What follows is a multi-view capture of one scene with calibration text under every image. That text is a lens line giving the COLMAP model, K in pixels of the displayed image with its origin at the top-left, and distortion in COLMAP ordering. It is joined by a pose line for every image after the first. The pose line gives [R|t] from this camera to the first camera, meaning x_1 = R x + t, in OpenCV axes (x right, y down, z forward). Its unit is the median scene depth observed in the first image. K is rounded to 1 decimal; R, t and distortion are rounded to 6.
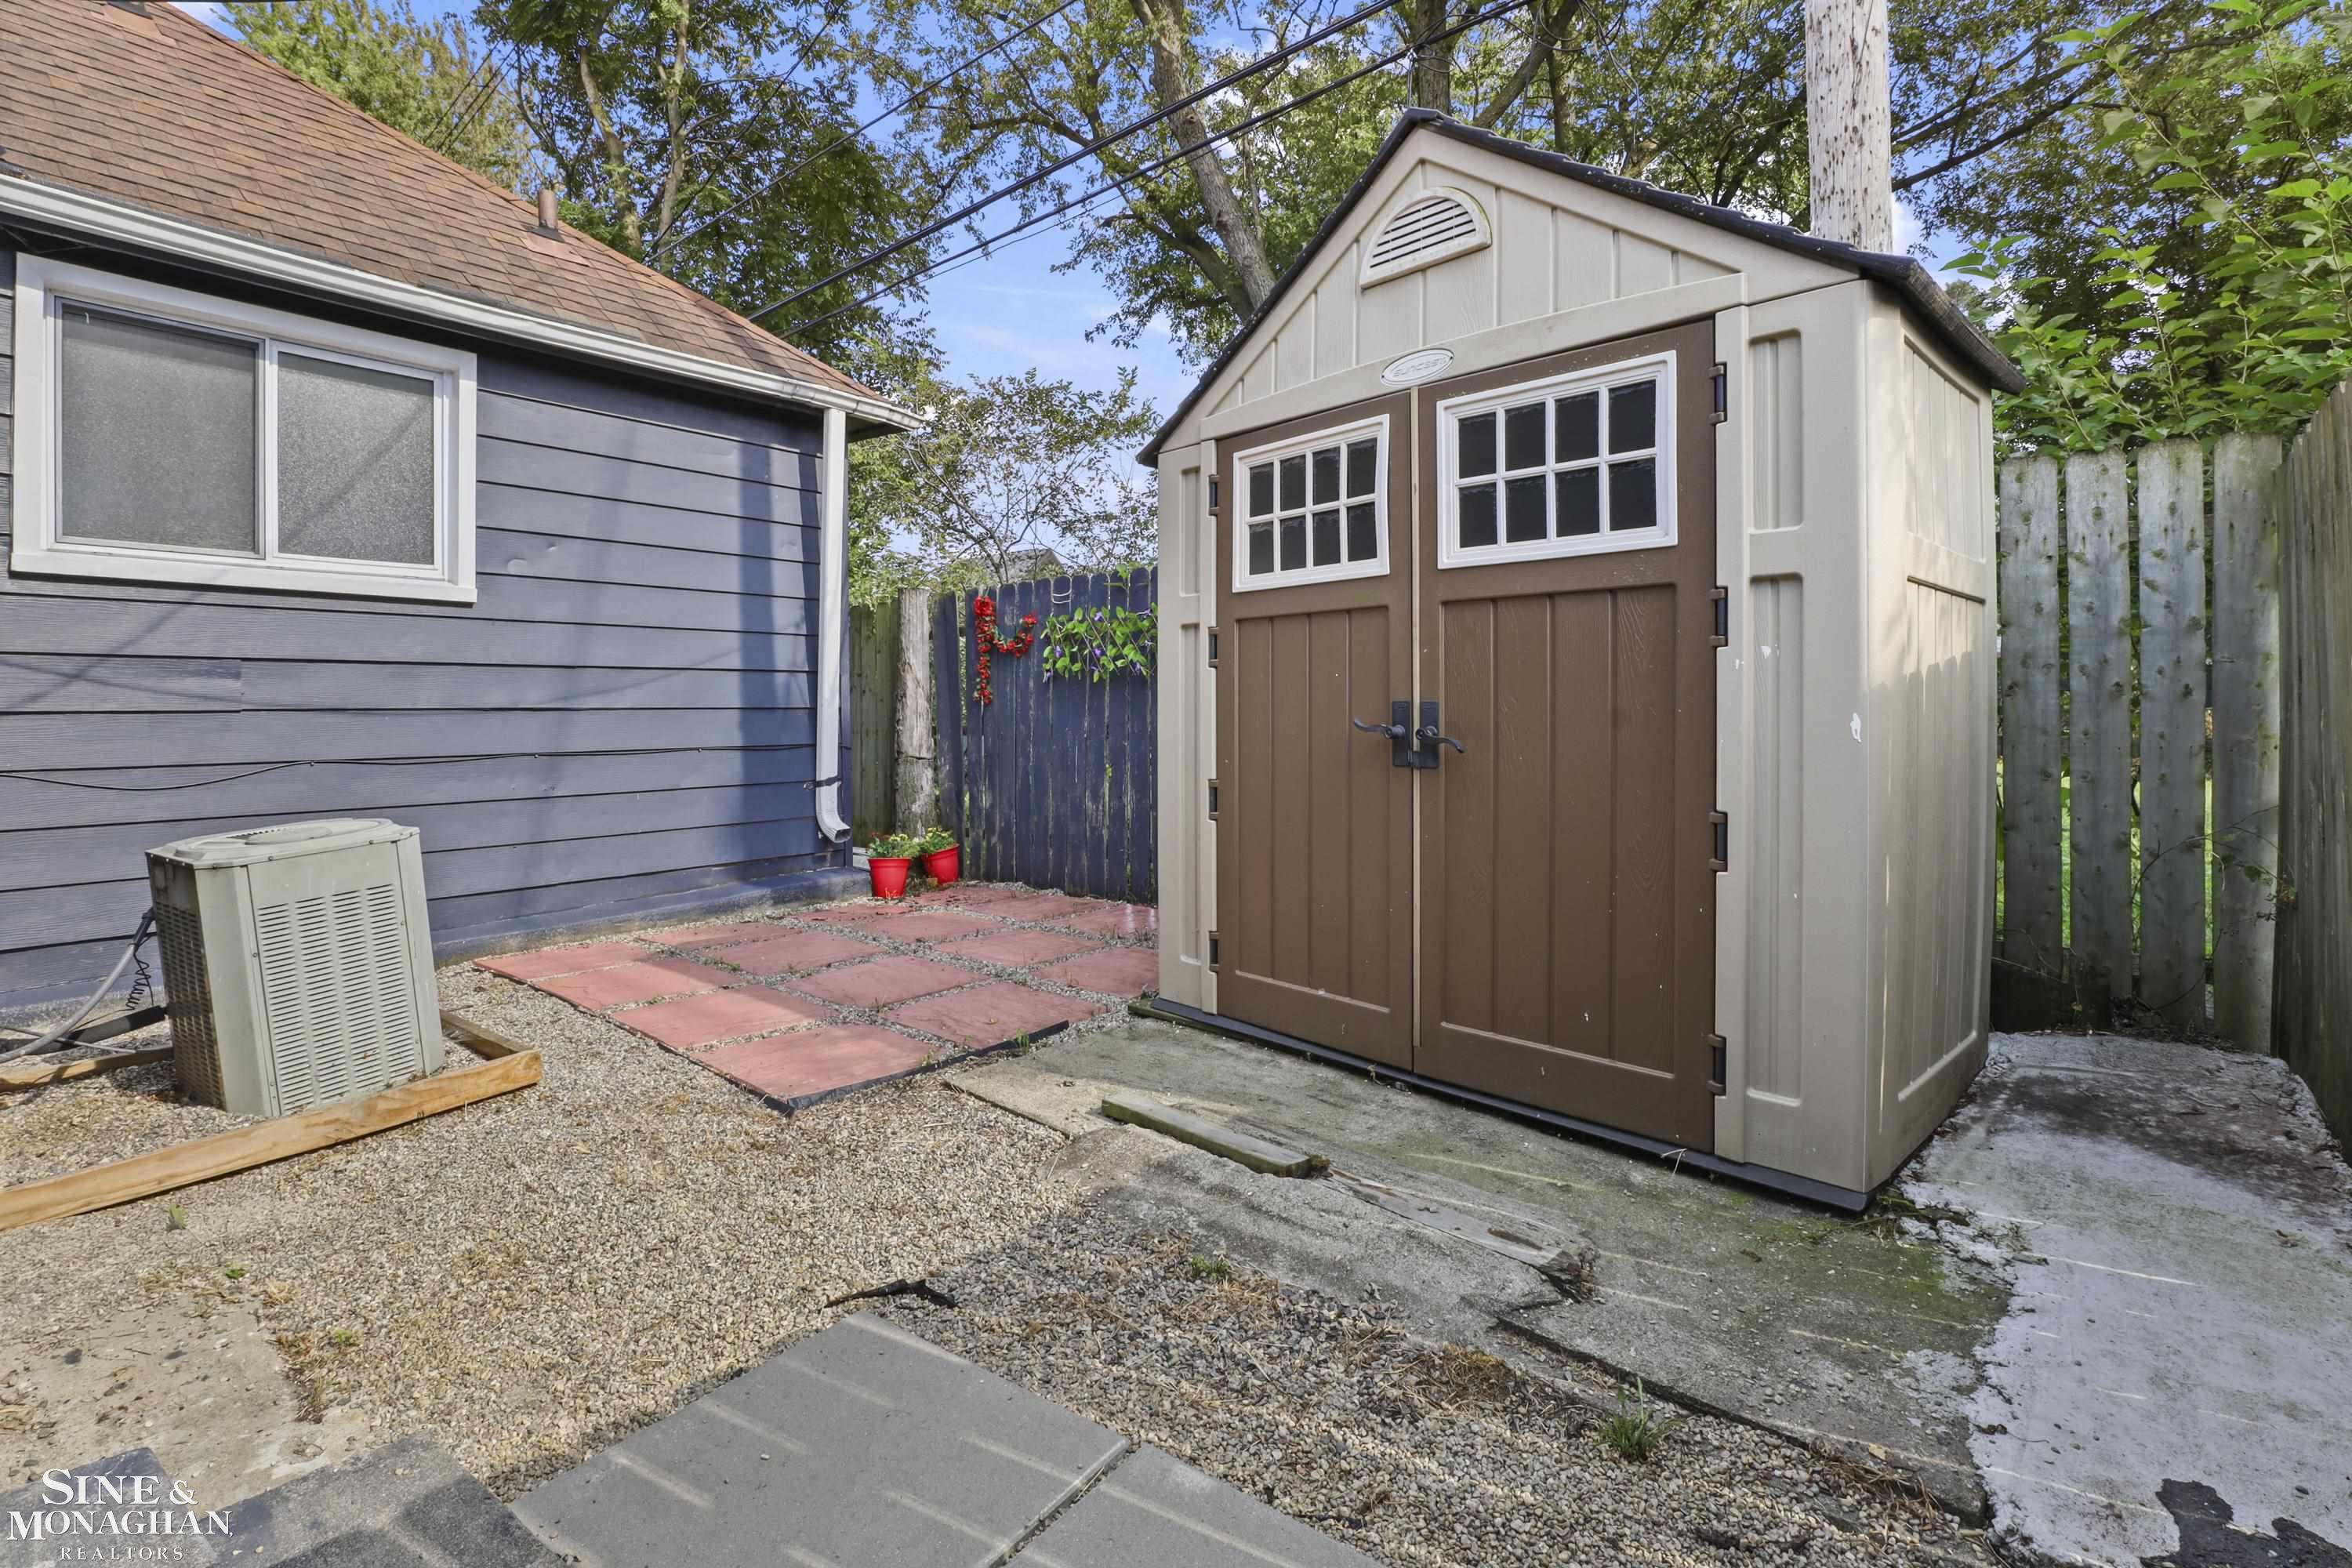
lens RADIAL K [[1076.0, 0, 1182.2], [0, 1076.0, 749.9], [0, 0, 1]] dist [-0.029440, 0.001115]
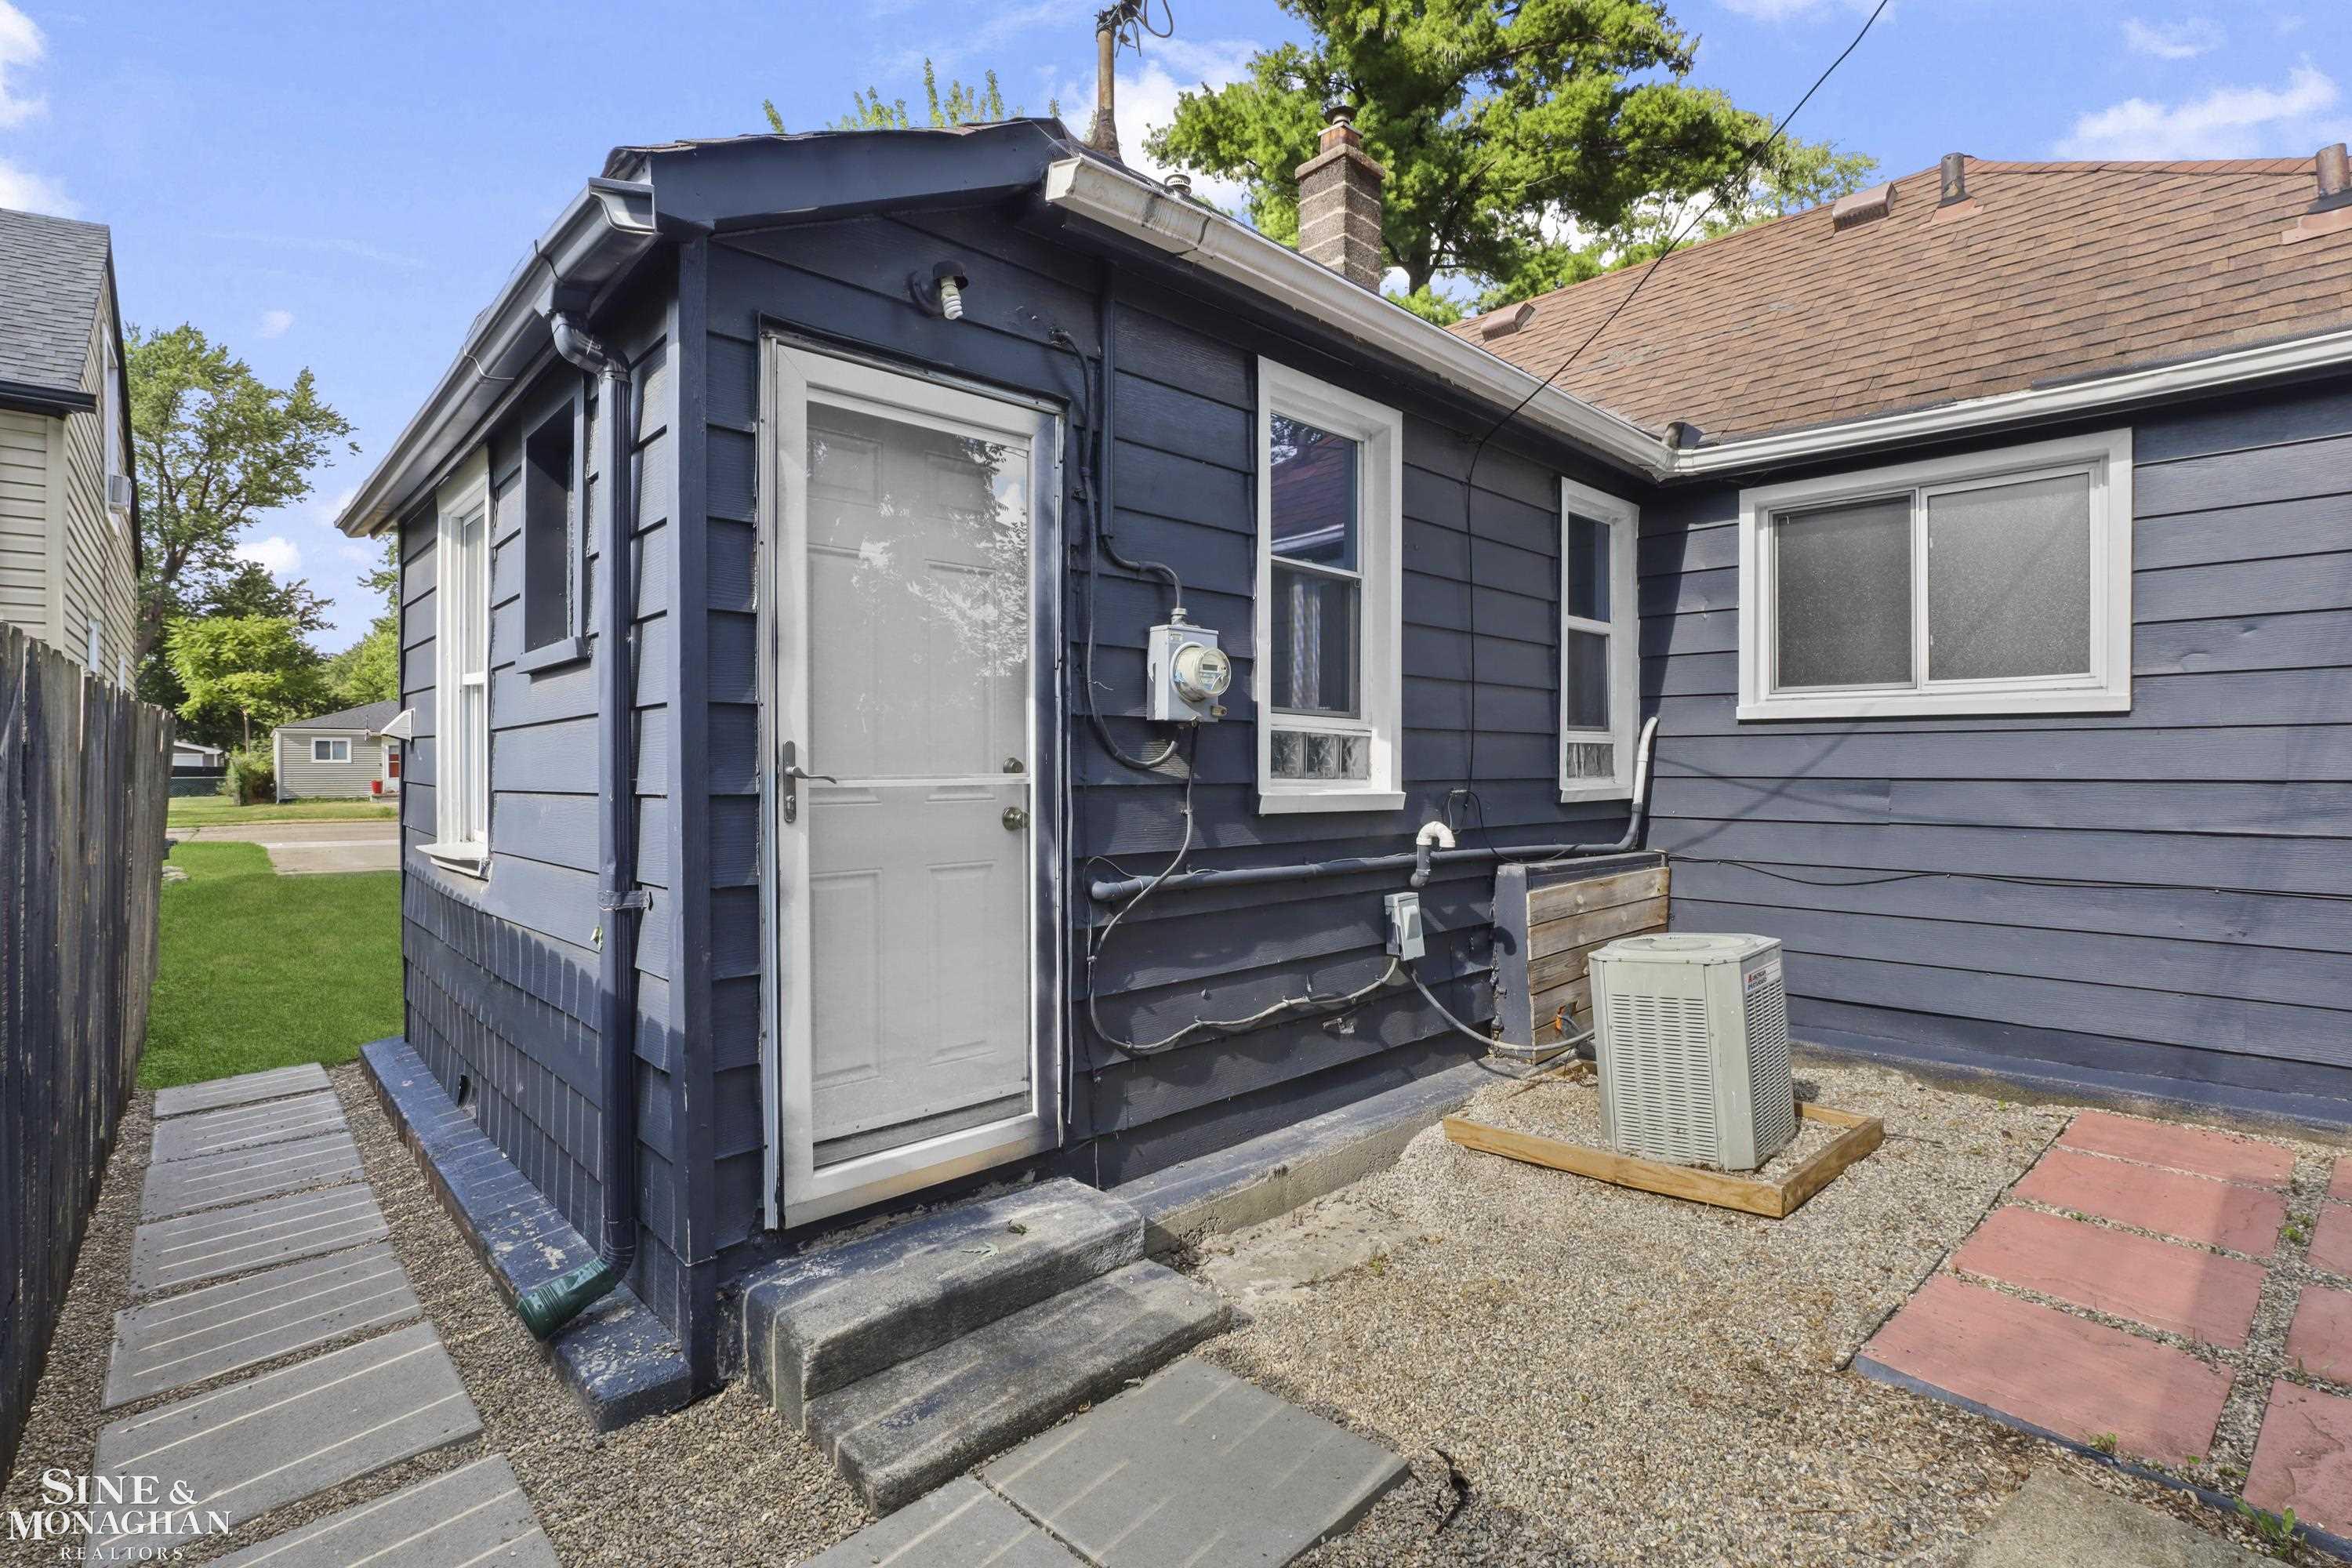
lens RADIAL K [[1099.3, 0, 1167.5], [0, 1099.3, 801.7], [0, 0, 1]] dist [-0.034012, 0.000662]
pose [[-0.139439, 0.044892, -0.989213, 0.359586], [-0.033640, 0.998180, 0.050041, -0.091199], [0.989659, 0.040255, -0.137675, 0.380942]]
